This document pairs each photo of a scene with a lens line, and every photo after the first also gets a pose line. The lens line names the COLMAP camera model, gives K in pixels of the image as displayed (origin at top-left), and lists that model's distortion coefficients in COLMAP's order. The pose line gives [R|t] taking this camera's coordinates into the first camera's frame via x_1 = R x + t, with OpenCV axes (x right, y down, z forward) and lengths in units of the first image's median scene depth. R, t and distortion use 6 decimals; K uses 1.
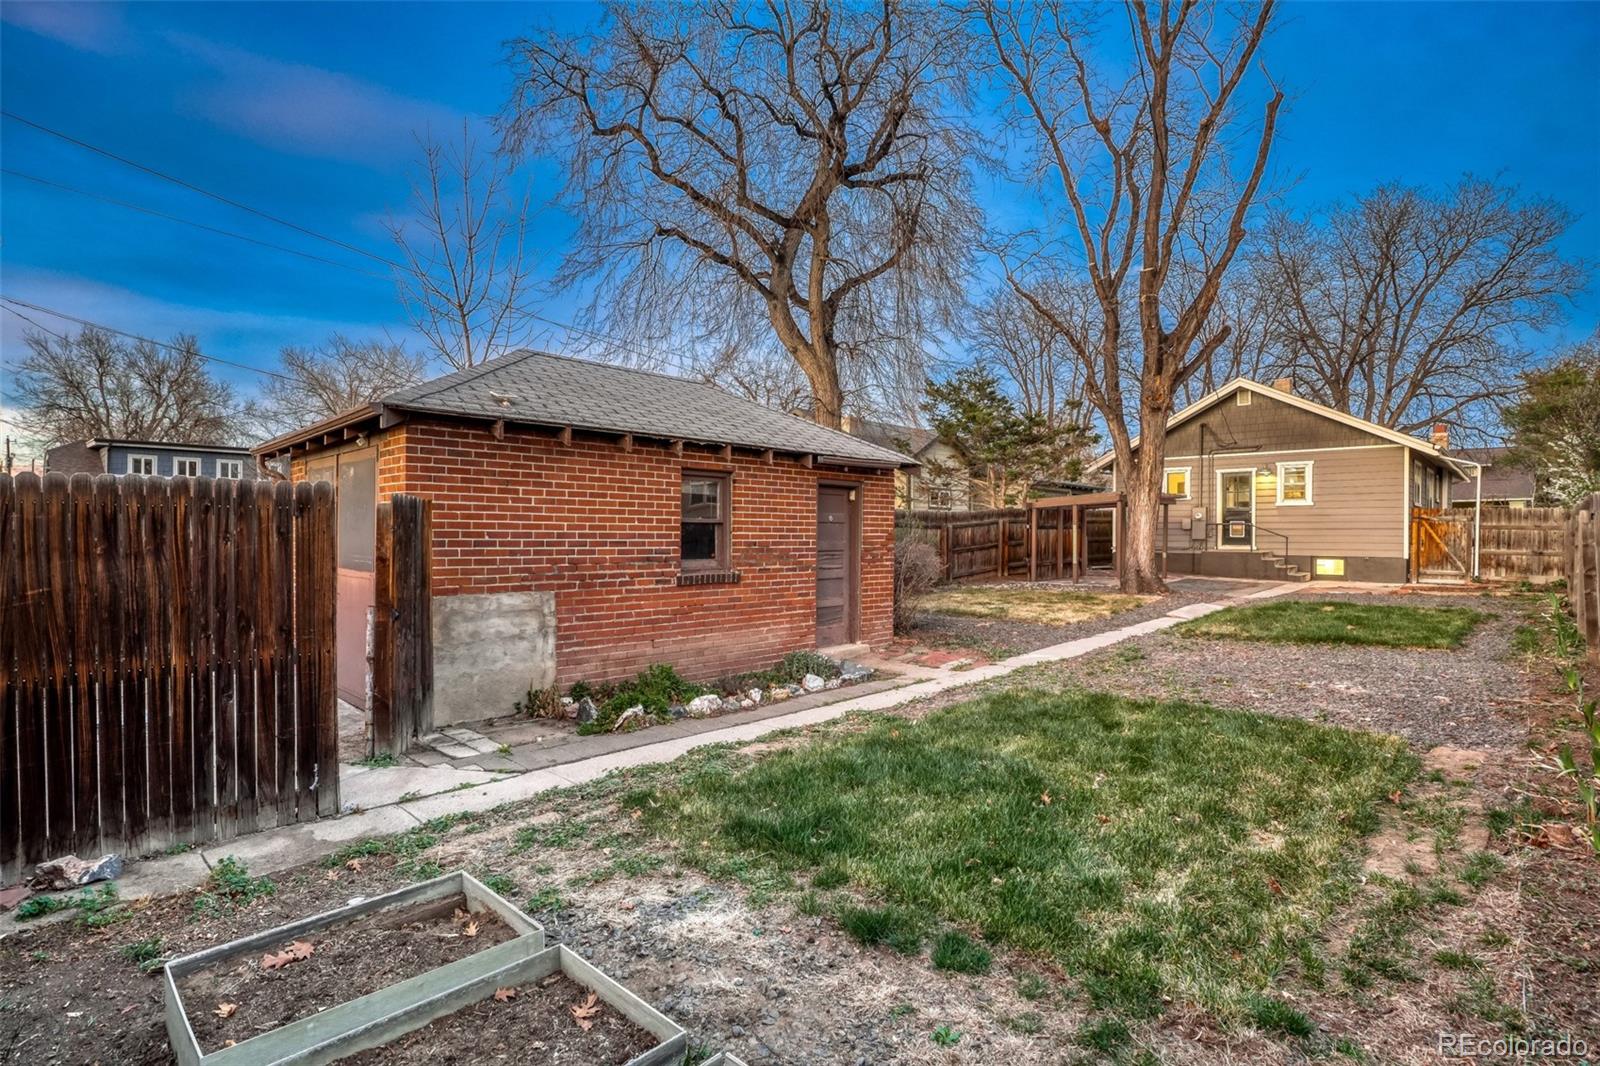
lens RADIAL K [[780.8, 0, 802.6], [0, 780.8, 533.9], [0, 0, 1]] dist [-0.049759, 0.011498]
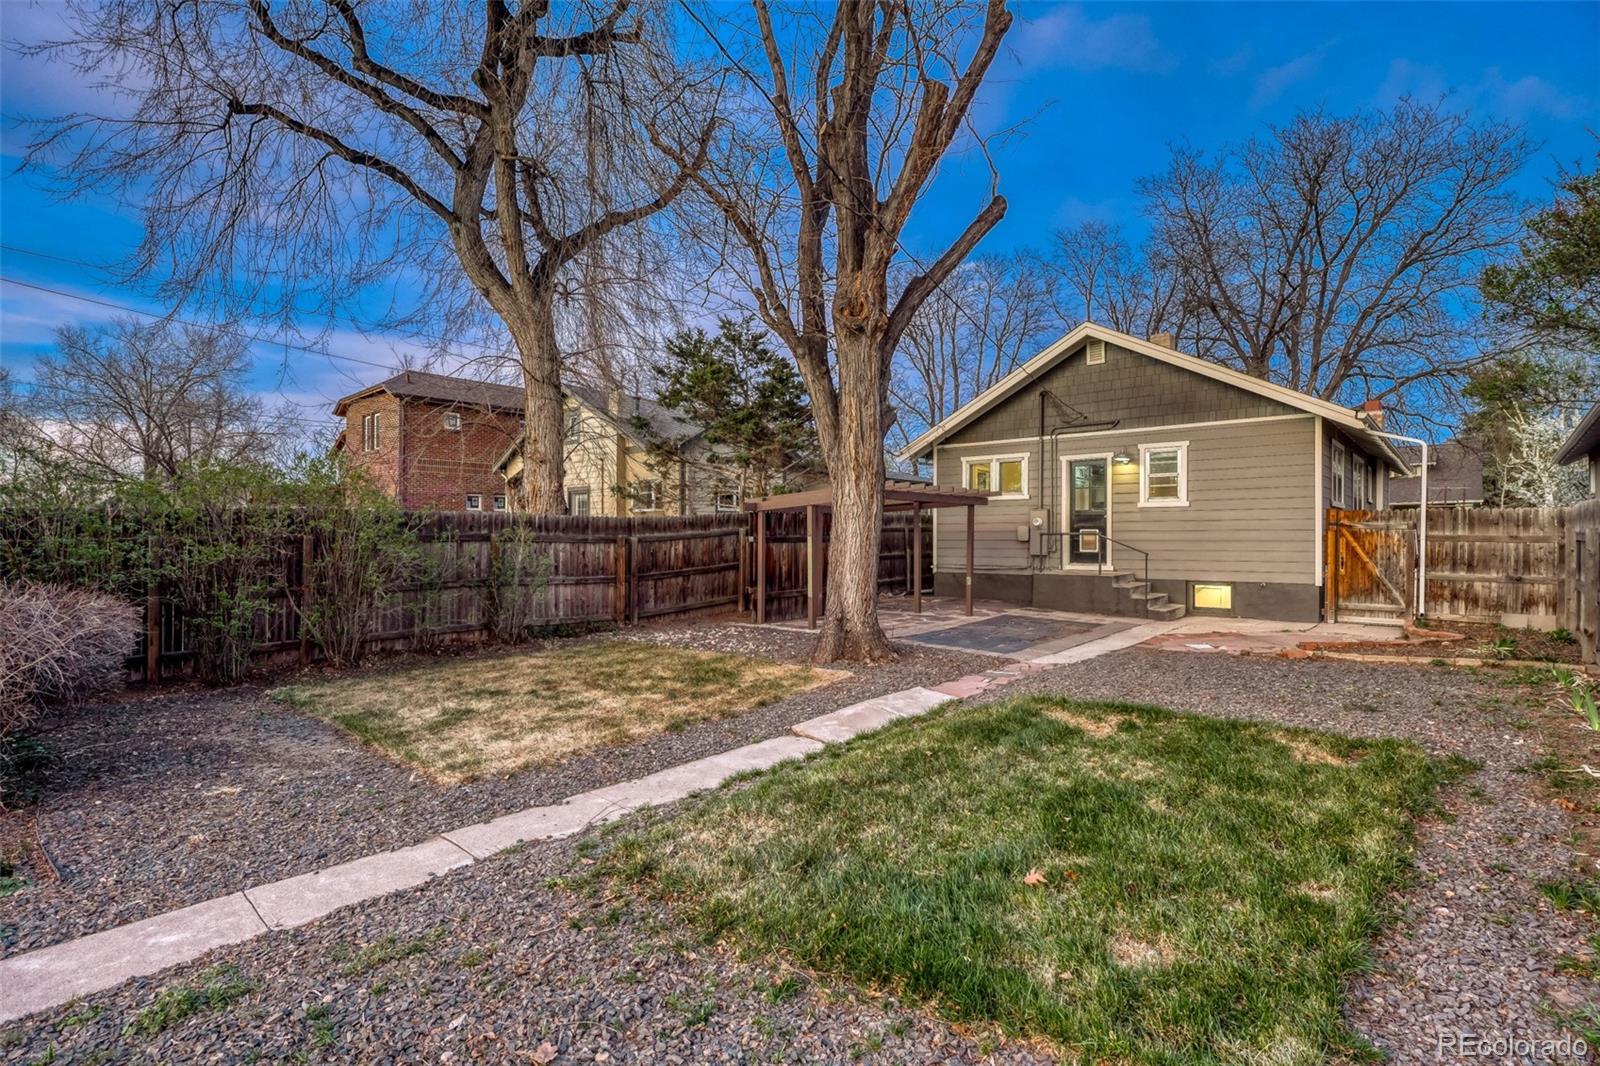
lens RADIAL K [[780.8, 0, 802.6], [0, 780.8, 533.9], [0, 0, 1]] dist [-0.049759, 0.011498]
pose [[0.998965, -0.003017, 0.045387, 0.287842], [0.003391, 0.999961, -0.008152, -0.007966], [-0.045361, 0.008298, 0.998936, 0.323873]]
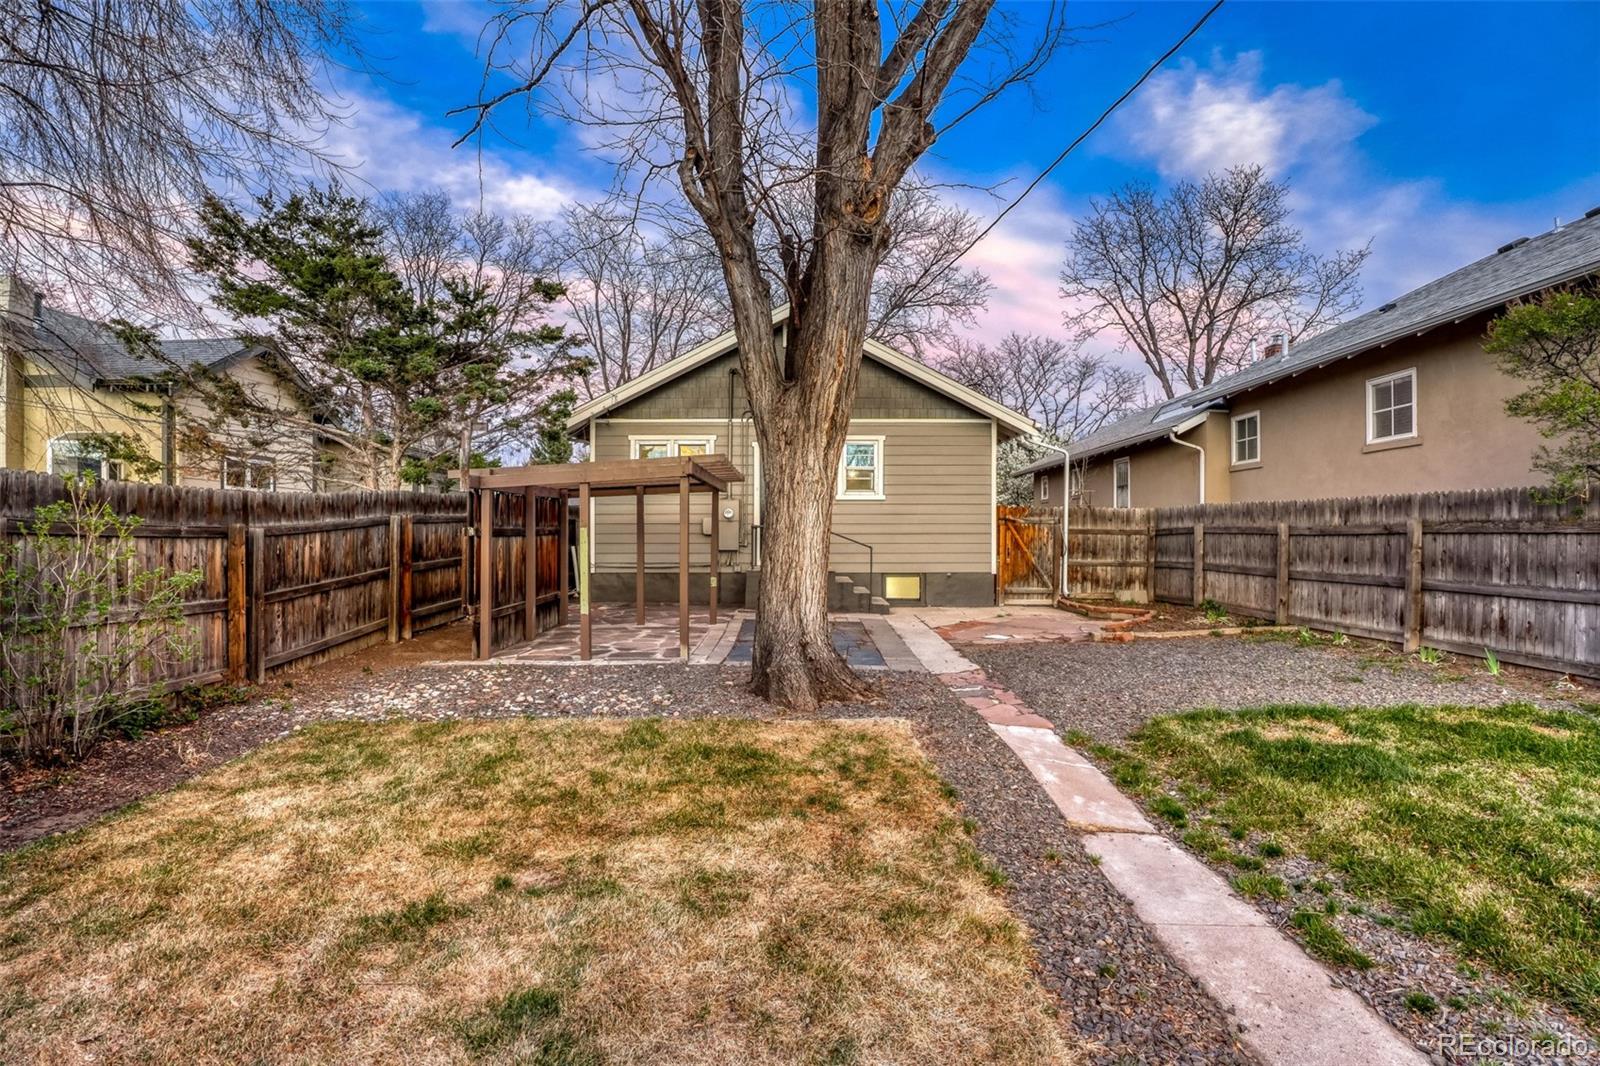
lens RADIAL K [[780.8, 0, 802.6], [0, 780.8, 533.9], [0, 0, 1]] dist [-0.049759, 0.011498]
pose [[0.709797, -0.003942, 0.704396, 0.113312], [0.004562, 0.999989, 0.000999, -0.007323], [-0.704392, 0.002505, 0.709807, 0.541005]]
